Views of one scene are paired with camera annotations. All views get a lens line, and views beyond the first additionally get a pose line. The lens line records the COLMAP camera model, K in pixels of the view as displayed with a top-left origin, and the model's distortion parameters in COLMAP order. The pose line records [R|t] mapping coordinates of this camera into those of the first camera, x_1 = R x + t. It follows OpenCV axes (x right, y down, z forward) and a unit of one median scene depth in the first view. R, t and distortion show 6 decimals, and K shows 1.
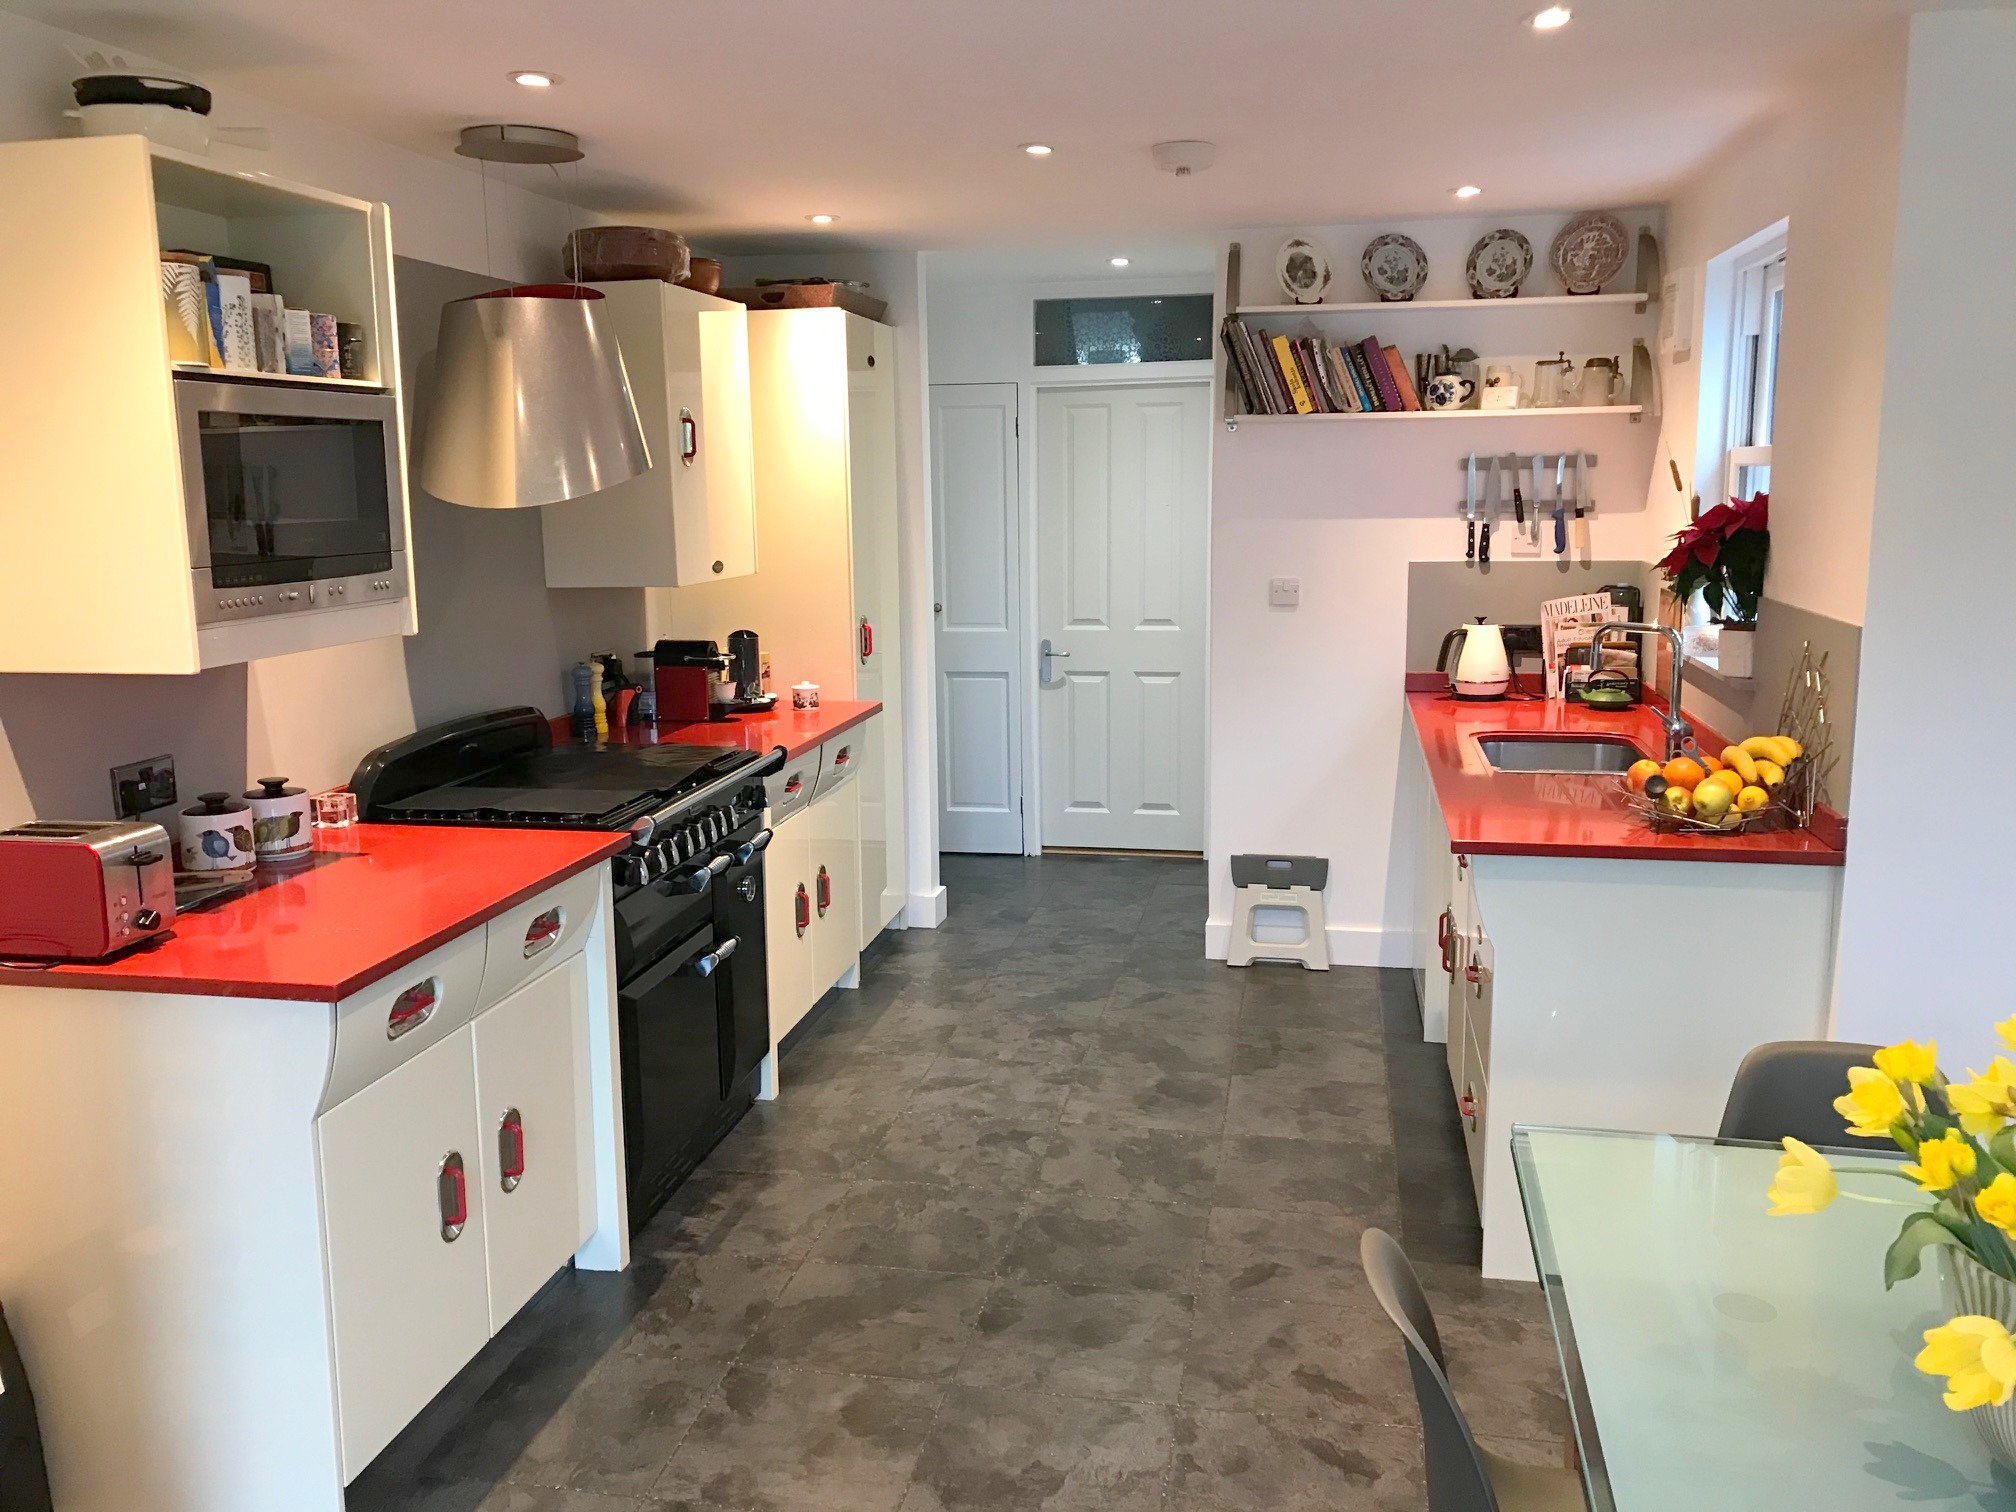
lens RADIAL K [[1653.6, 0, 1008.0], [0, 1653.6, 756.0], [0, 0, 1]] dist [0.091696, -0.200430]
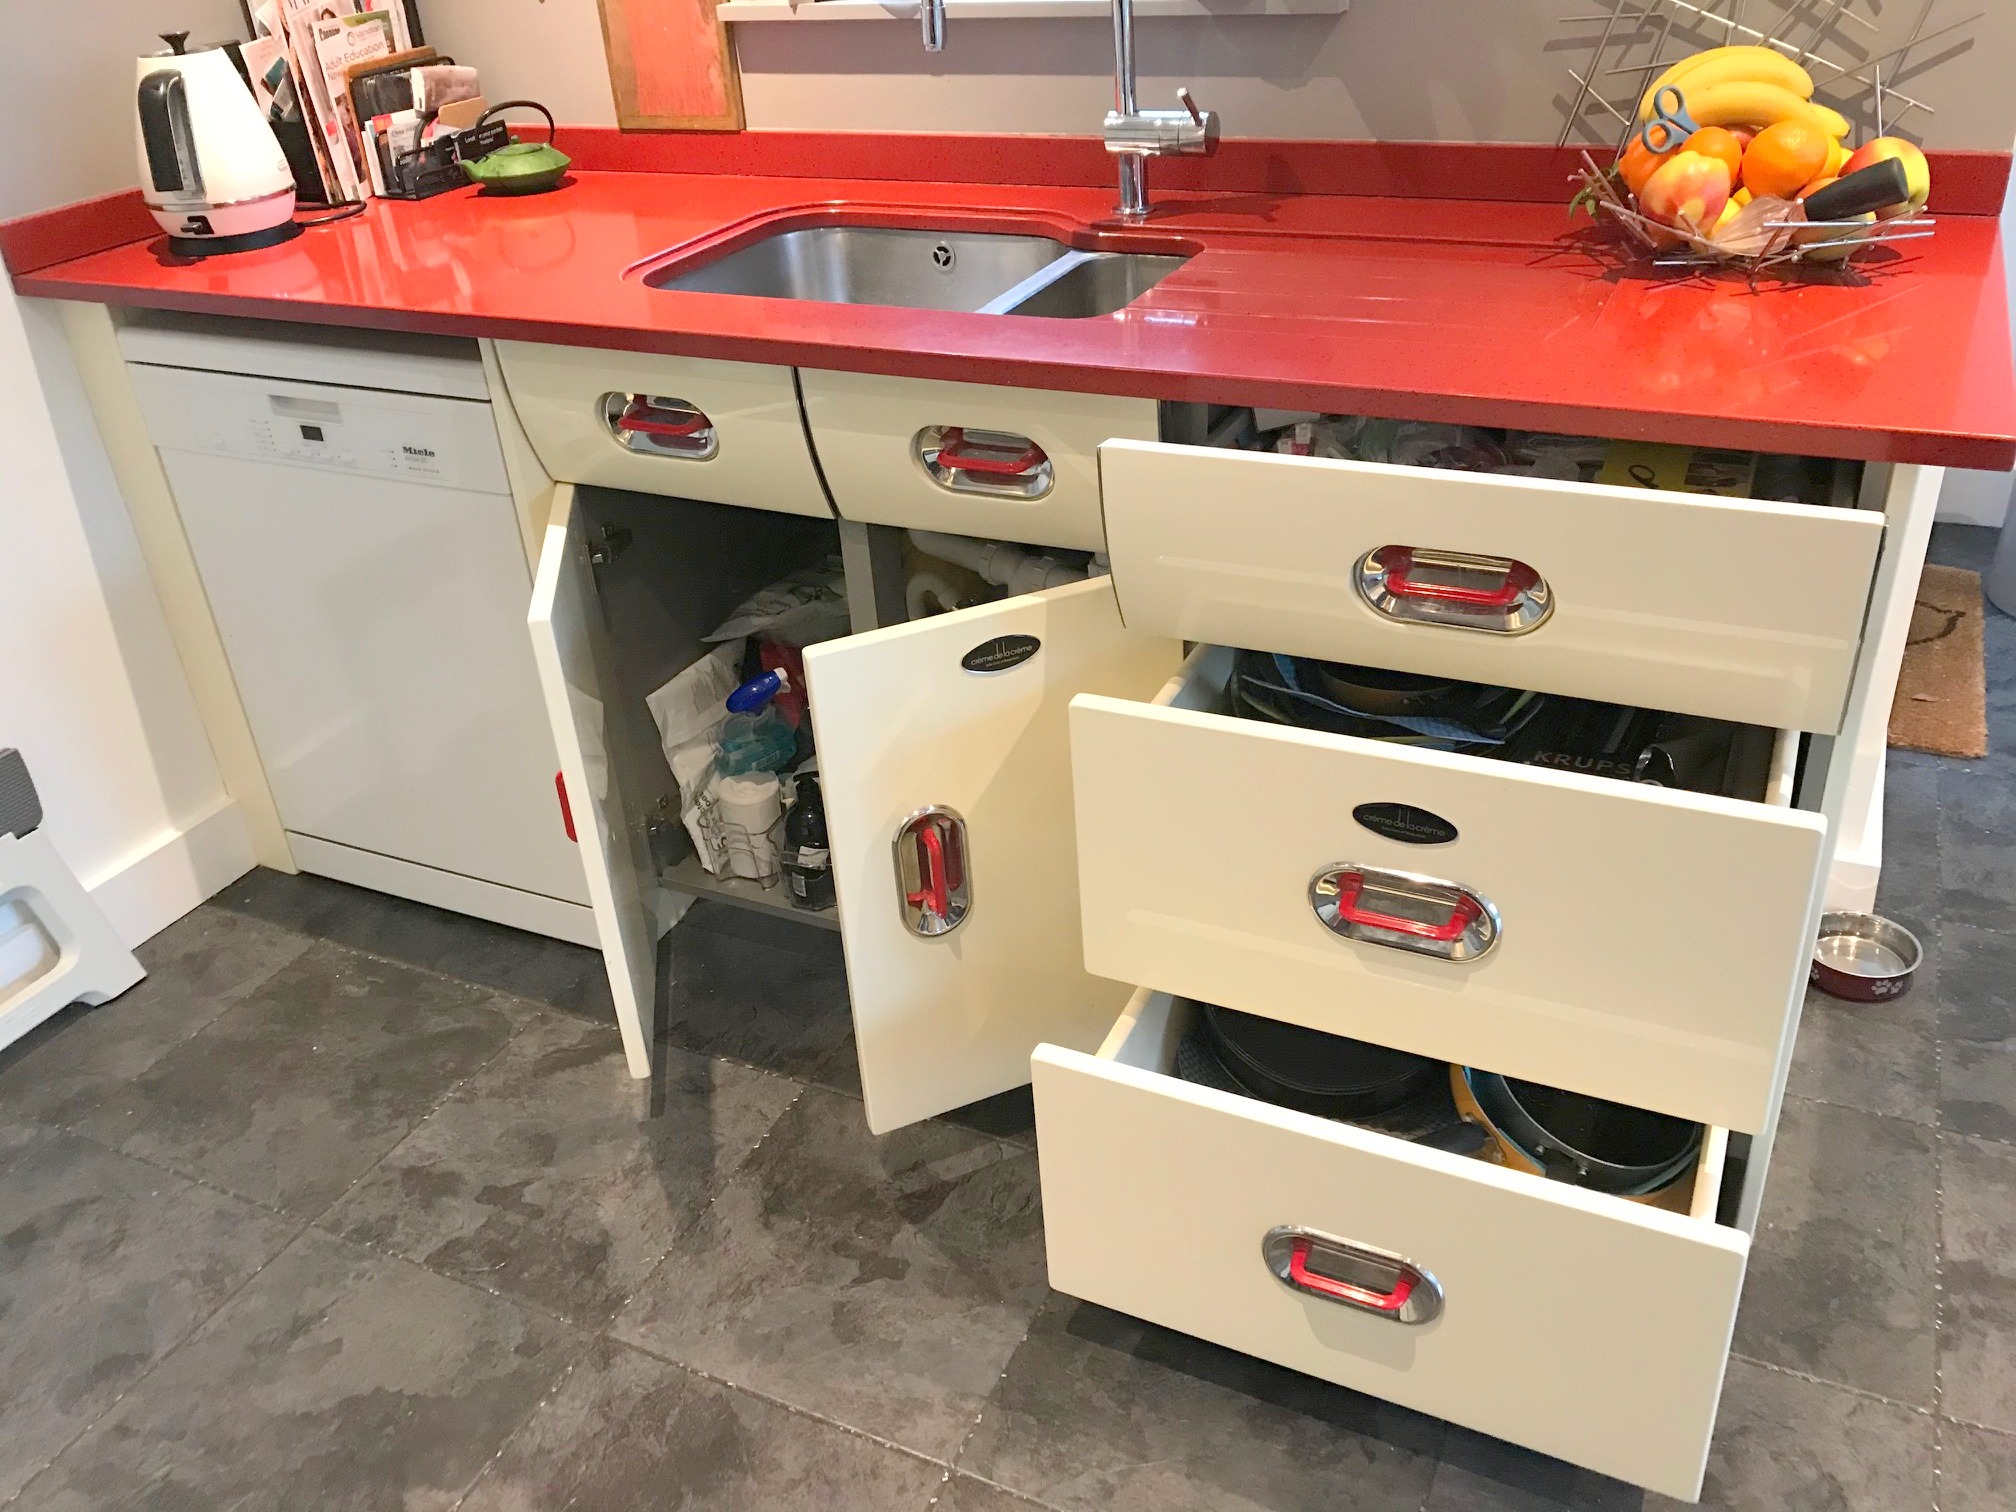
lens RADIAL K [[1626.9, 0, 1008.0], [0, 1626.9, 756.0], [0, 0, 1]] dist [-0.002686, -0.002411]
pose [[0.250872, -0.492442, 0.833405, -0.082753], [0.219533, 0.867448, 0.446473, -0.065864], [-0.942798, 0.070953, 0.325726, 0.728674]]
